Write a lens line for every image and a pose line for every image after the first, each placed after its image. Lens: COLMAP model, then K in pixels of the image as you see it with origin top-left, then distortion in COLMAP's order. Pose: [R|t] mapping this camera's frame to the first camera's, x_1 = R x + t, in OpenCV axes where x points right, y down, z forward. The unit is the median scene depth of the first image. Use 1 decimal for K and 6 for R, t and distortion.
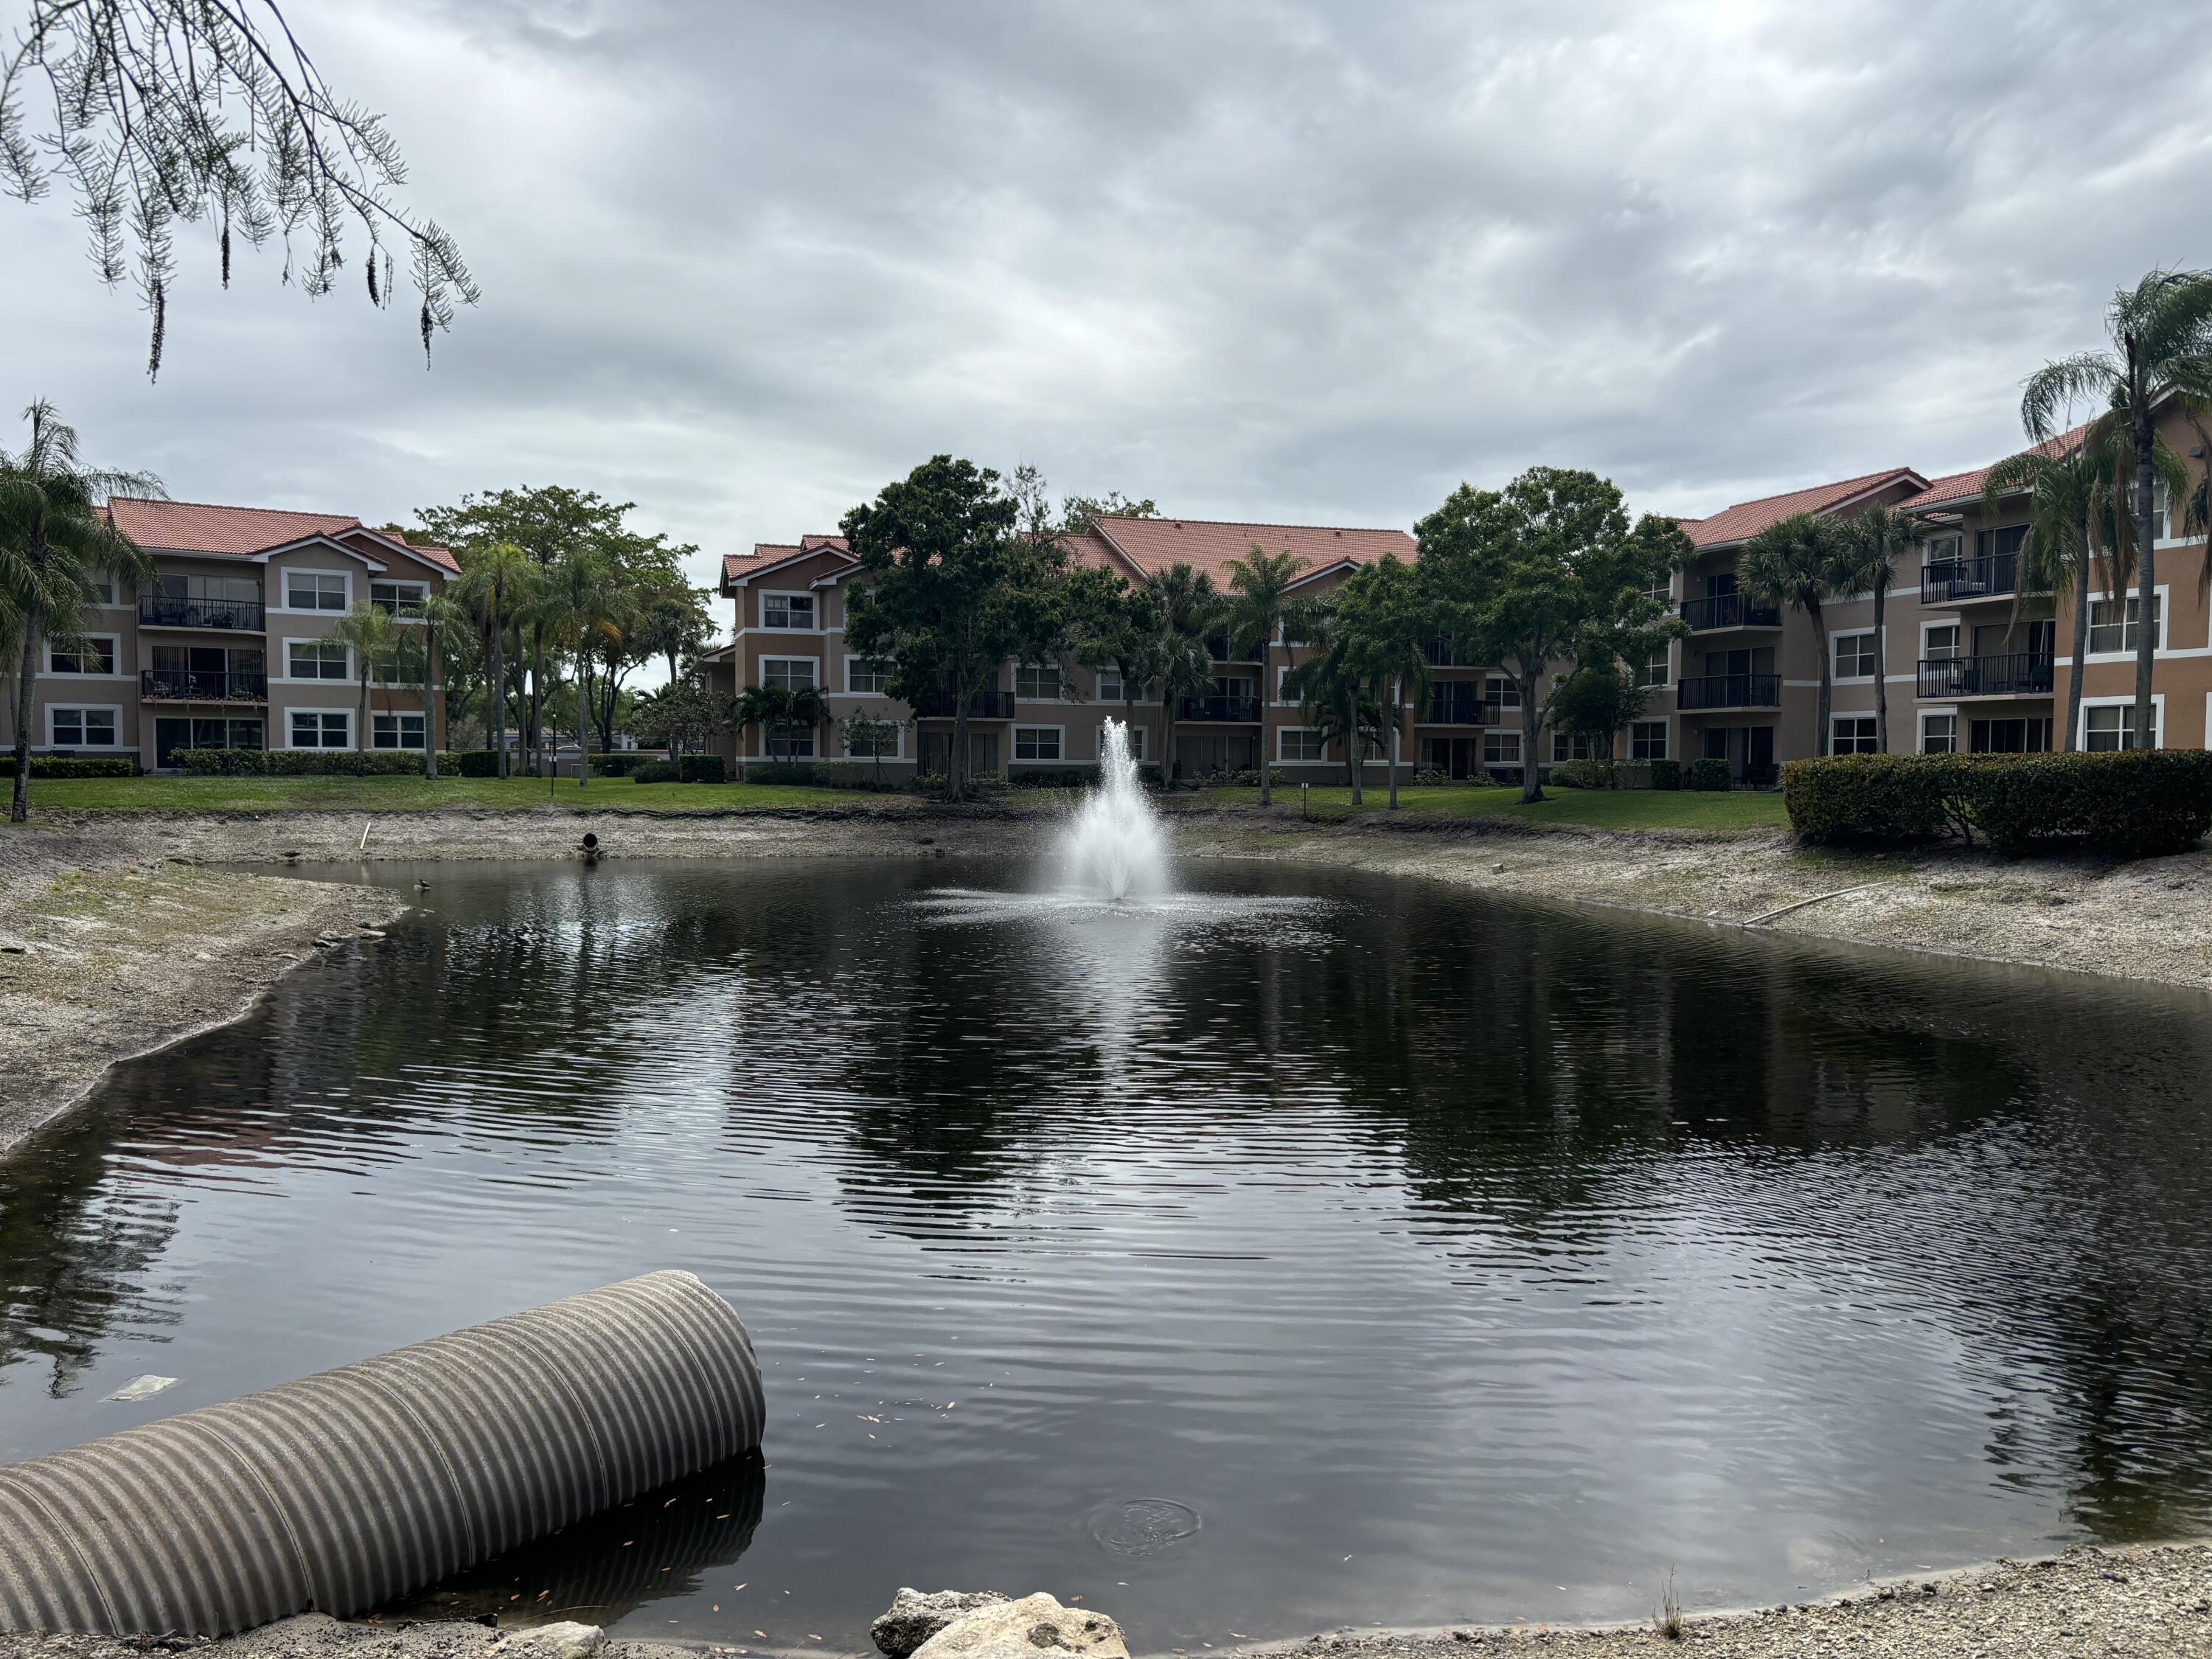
lens RADIAL K [[1664.3, 0, 1116.2], [0, 1664.3, 851.8], [0, 0, 1]] dist [0.023474, -0.034434]
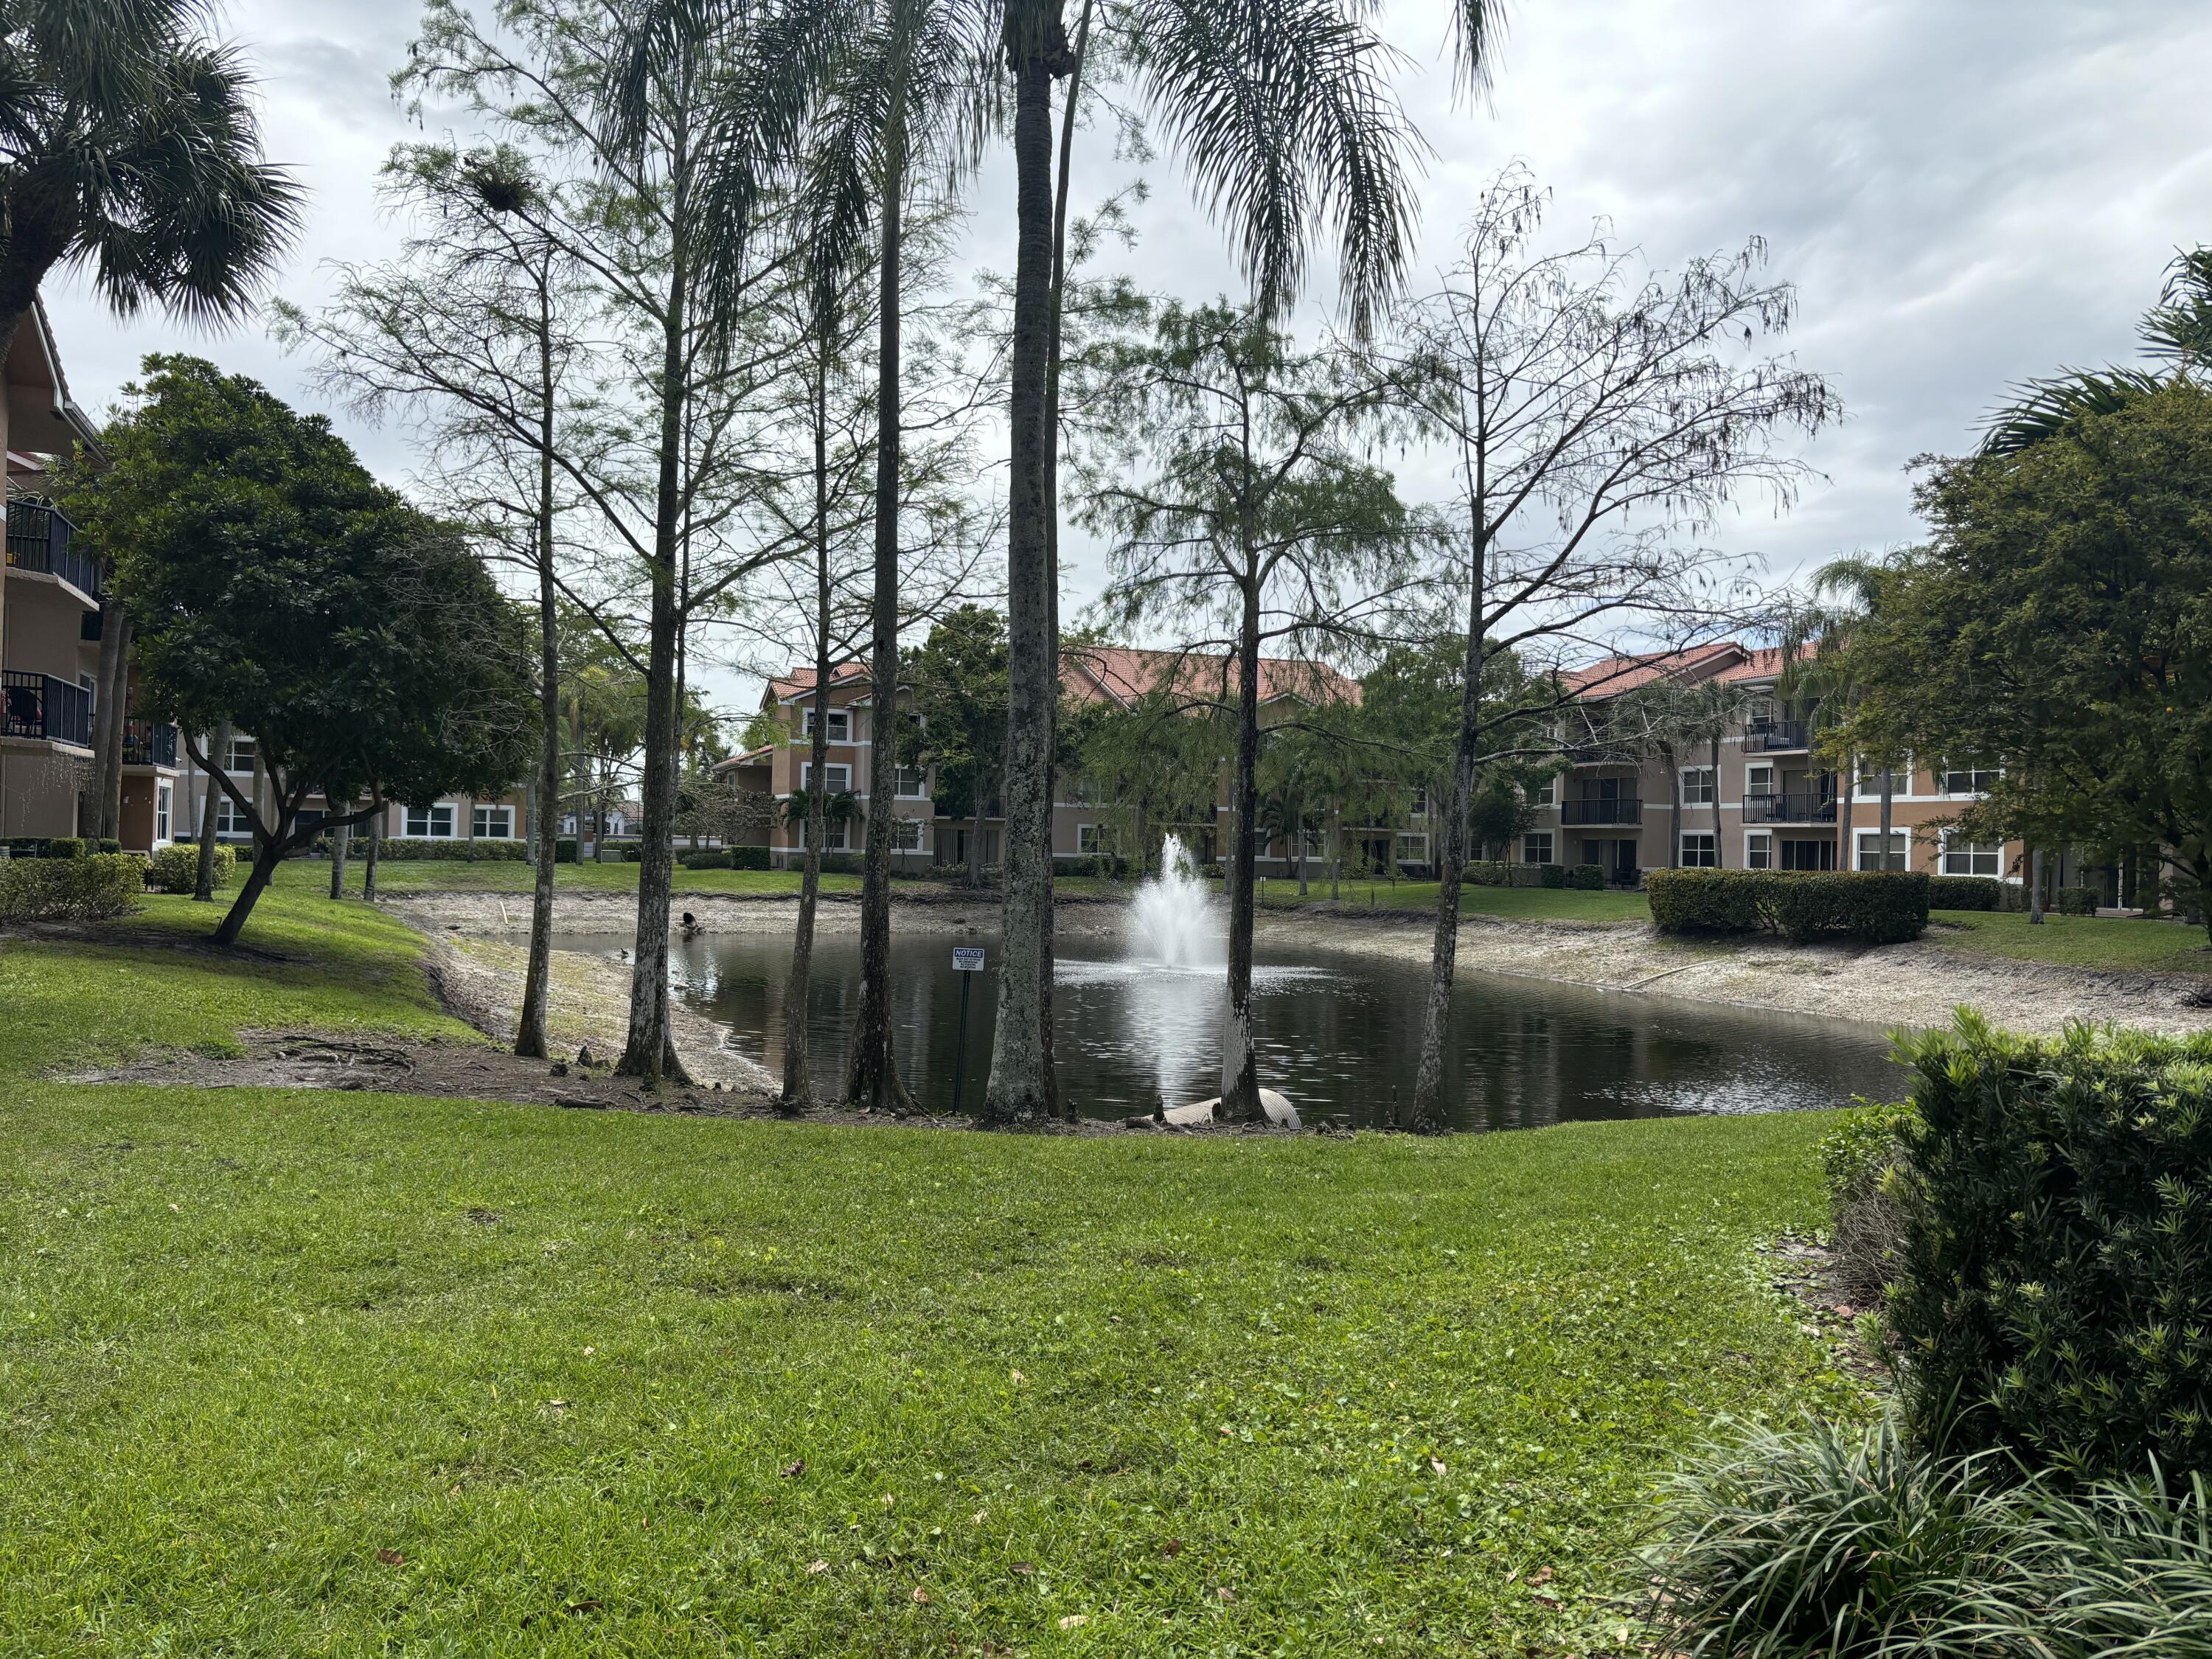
lens RADIAL K [[1664.3, 0, 1094.2], [0, 1664.3, 808.9], [0, 0, 1]] dist [0.023474, -0.034434]
pose [[0.997375, 0.015280, 0.070779, -0.117646], [-0.010139, 0.997322, -0.072434, -0.001534], [-0.071696, 0.071527, 0.994859, -0.258397]]
